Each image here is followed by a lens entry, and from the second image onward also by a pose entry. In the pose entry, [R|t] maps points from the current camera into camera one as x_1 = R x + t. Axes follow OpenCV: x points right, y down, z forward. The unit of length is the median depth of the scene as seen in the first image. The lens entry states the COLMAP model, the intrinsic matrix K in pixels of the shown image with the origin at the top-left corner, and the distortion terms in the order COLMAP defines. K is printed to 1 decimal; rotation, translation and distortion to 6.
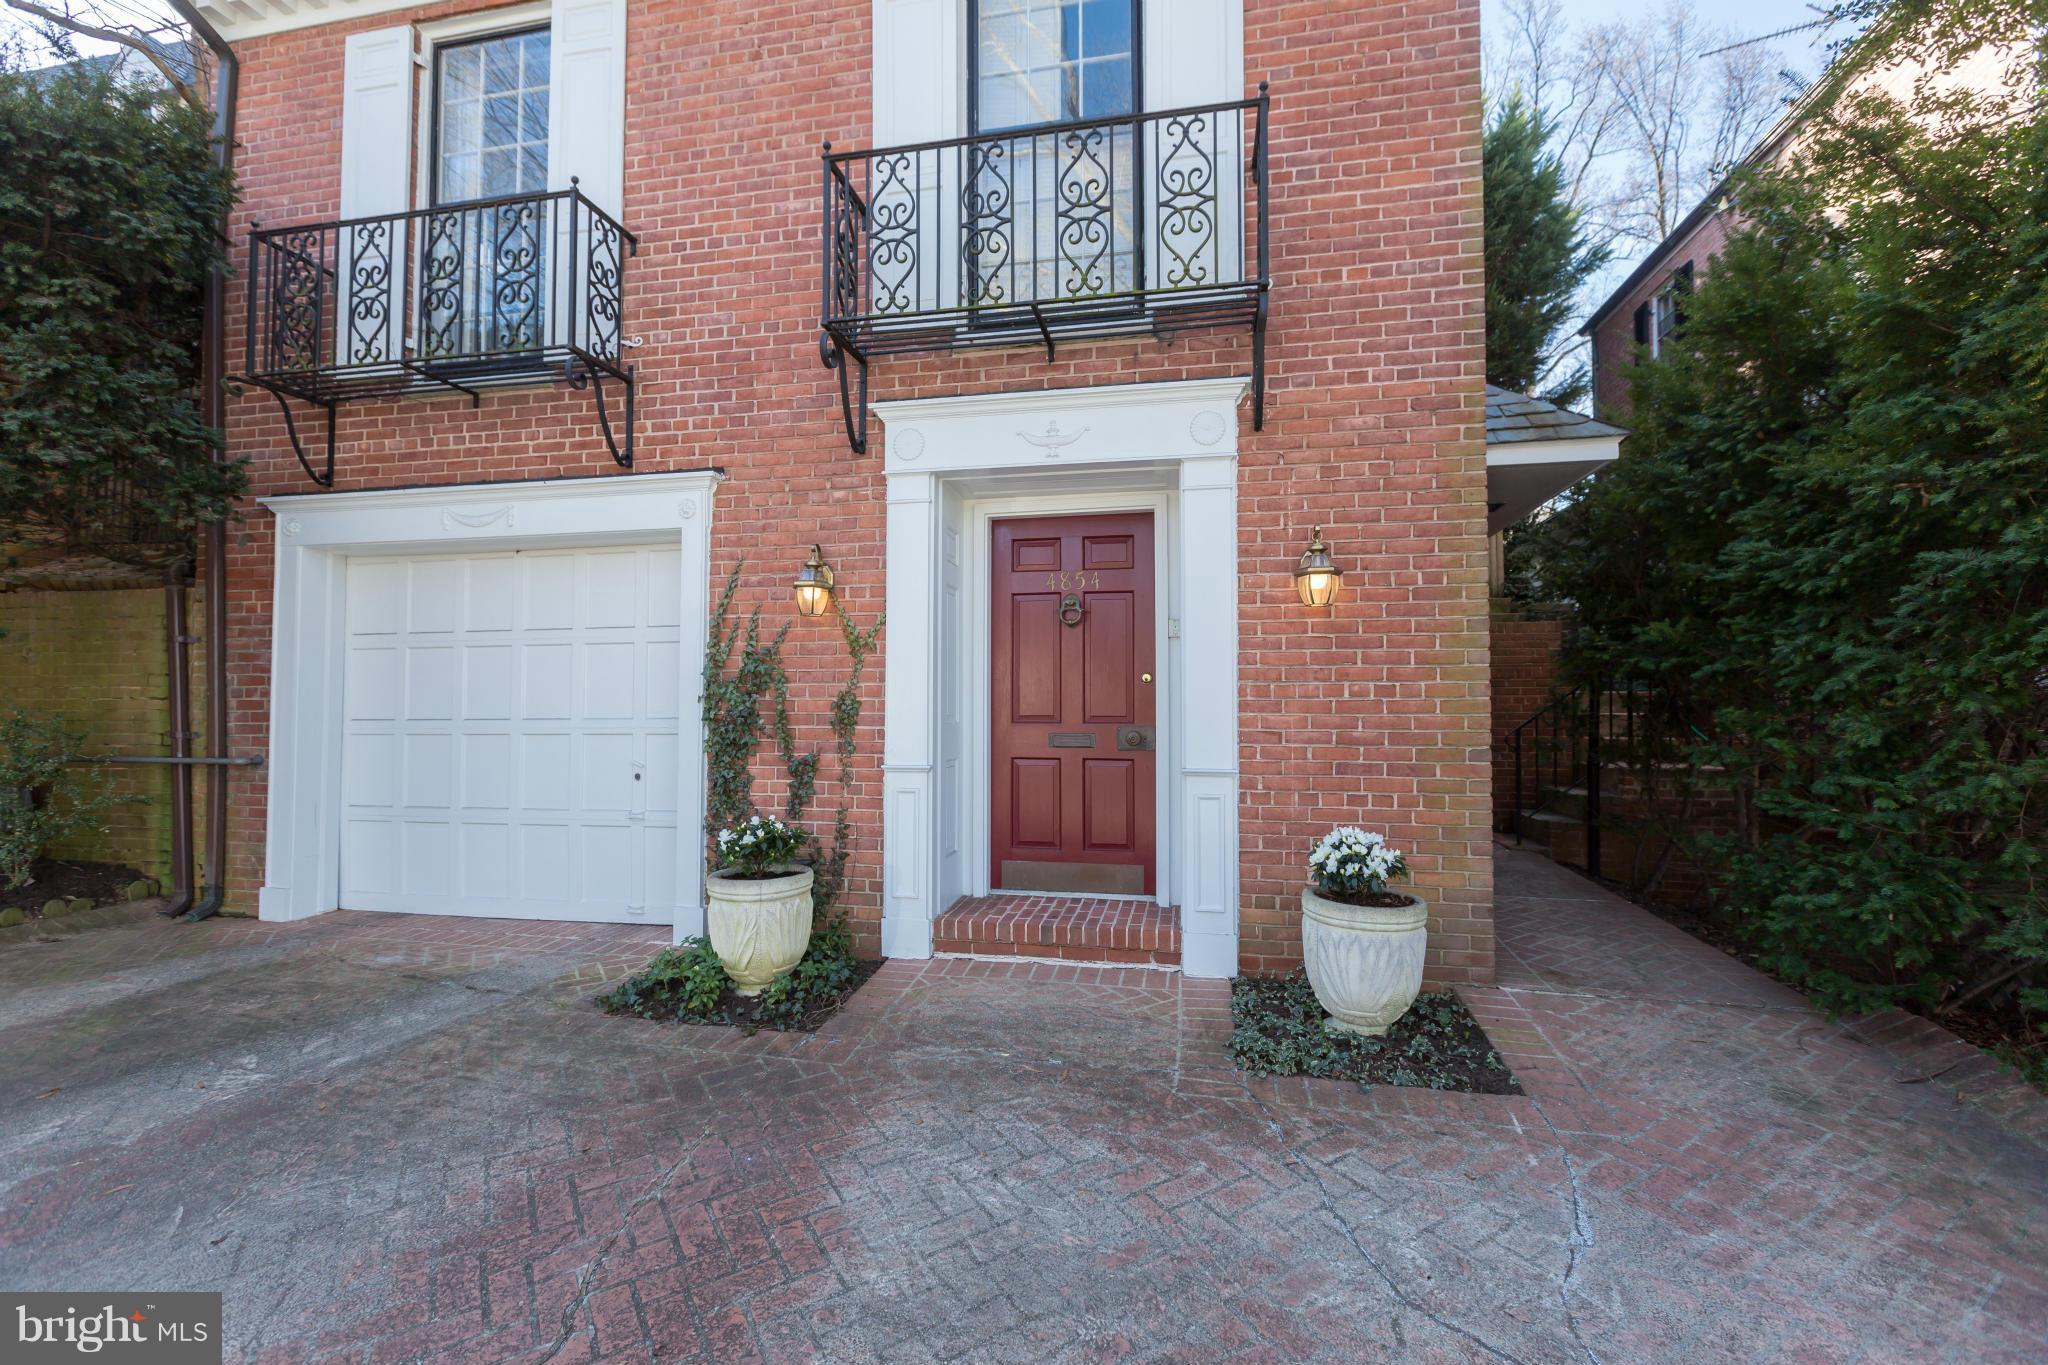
lens RADIAL K [[900.1, 0, 1022.3], [0, 900.1, 680.8], [0, 0, 1]] dist [0.000730, -0.000390]
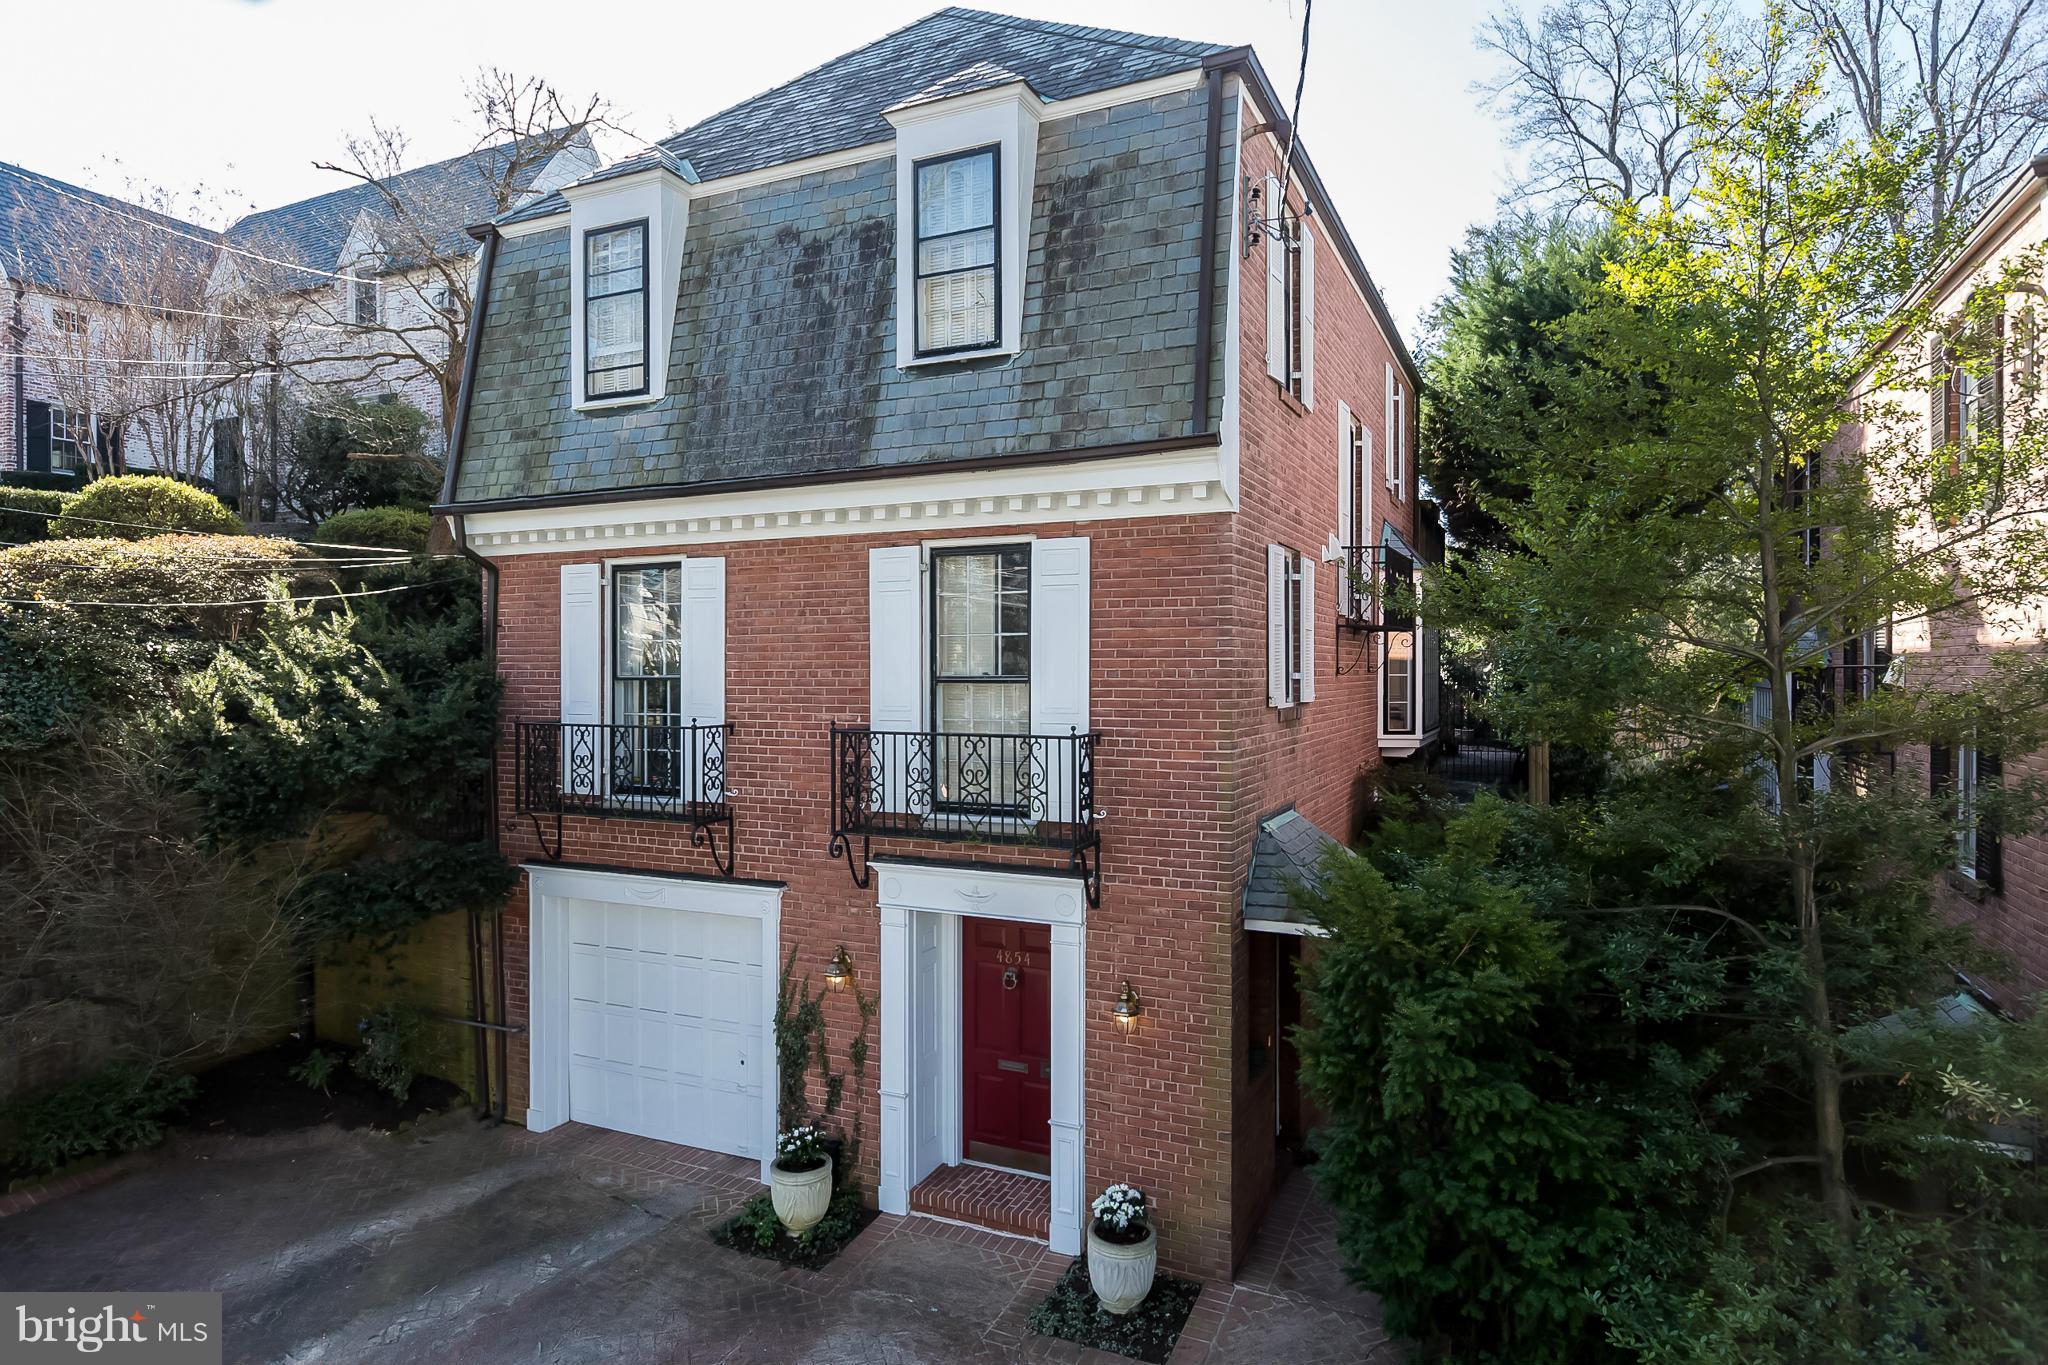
lens RADIAL K [[1159.0, 0, 1025.0], [0, 1159.0, 682.1], [0, 0, 1]] dist [-0.002646, 0.001630]
pose [[0.973426, 0.000636, -0.229002, 0.547037], [0.008656, 0.999179, 0.039567, -0.683742], [0.228839, -0.040497, 0.972622, -0.868545]]
